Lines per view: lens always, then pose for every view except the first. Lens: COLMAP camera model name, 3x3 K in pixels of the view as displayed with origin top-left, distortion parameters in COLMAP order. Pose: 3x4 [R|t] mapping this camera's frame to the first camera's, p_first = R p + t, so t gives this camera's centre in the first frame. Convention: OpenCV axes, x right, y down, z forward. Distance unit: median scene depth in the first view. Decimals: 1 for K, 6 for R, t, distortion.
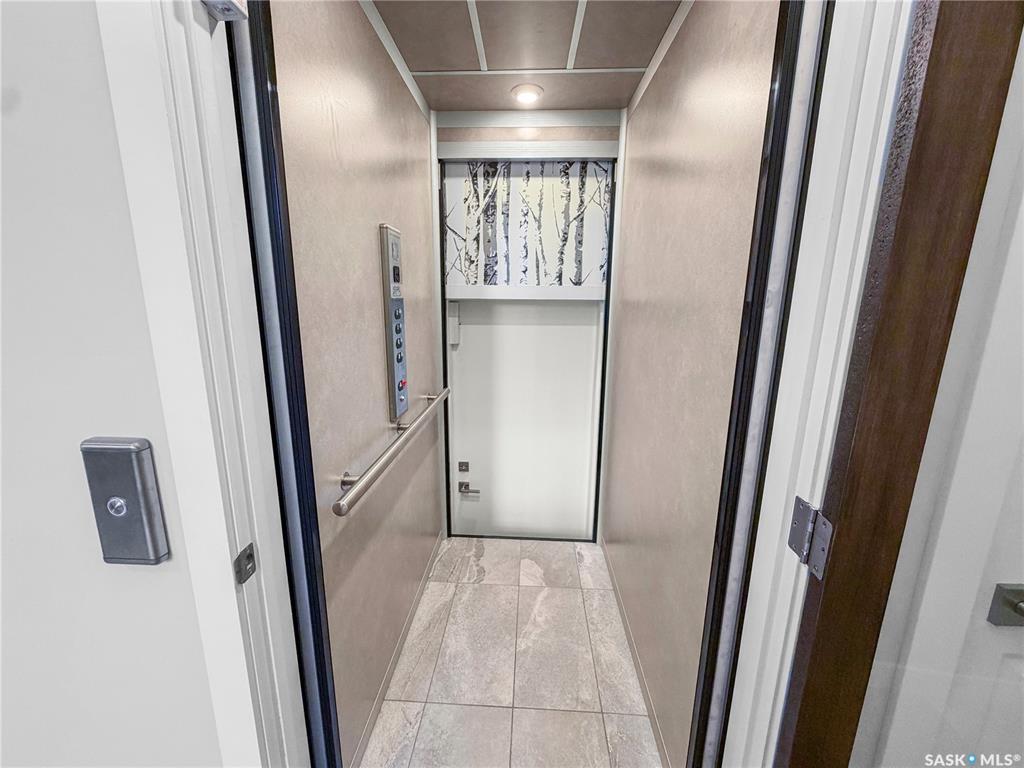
lens RADIAL K [[409.8, 0, 512.0], [0, 409.8, 384.0], [0, 0, 1]] dist [-0.000492, -0.000015]
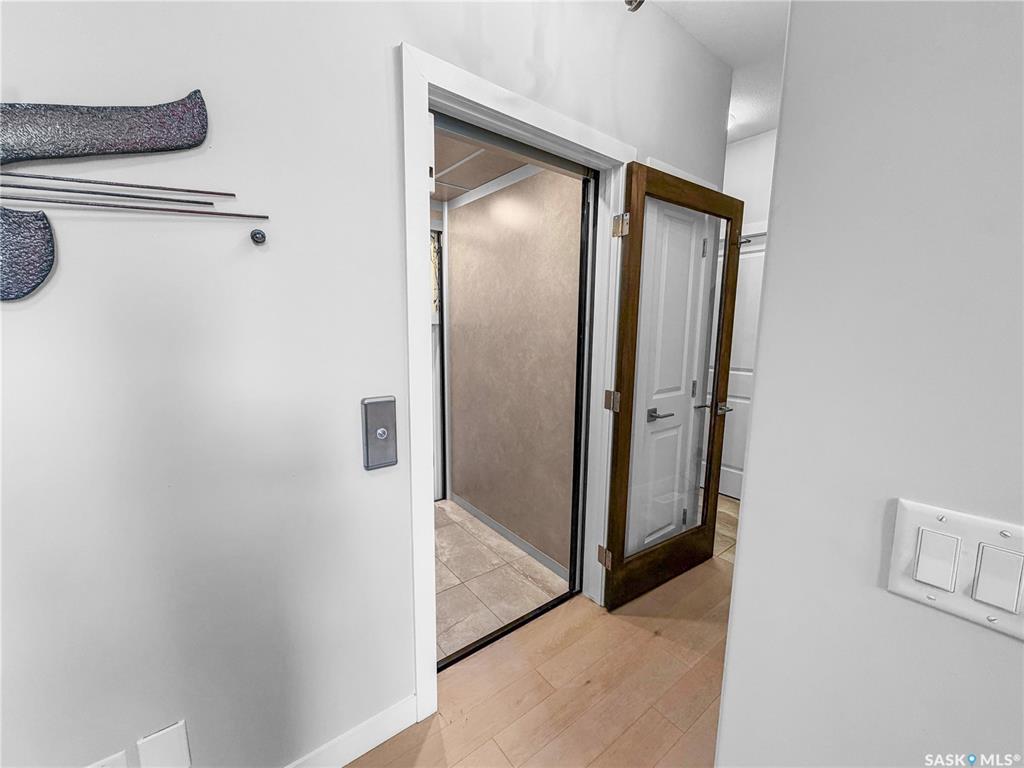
lens RADIAL K [[409.8, 0, 512.0], [0, 409.8, 384.0], [0, 0, 1]] dist [-0.000492, -0.000015]
pose [[0.764205, -0.095314, 0.637892, -0.698102], [0.130615, 0.991398, -0.008344, 0.068620], [-0.631610, 0.089695, 0.770081, -0.349126]]
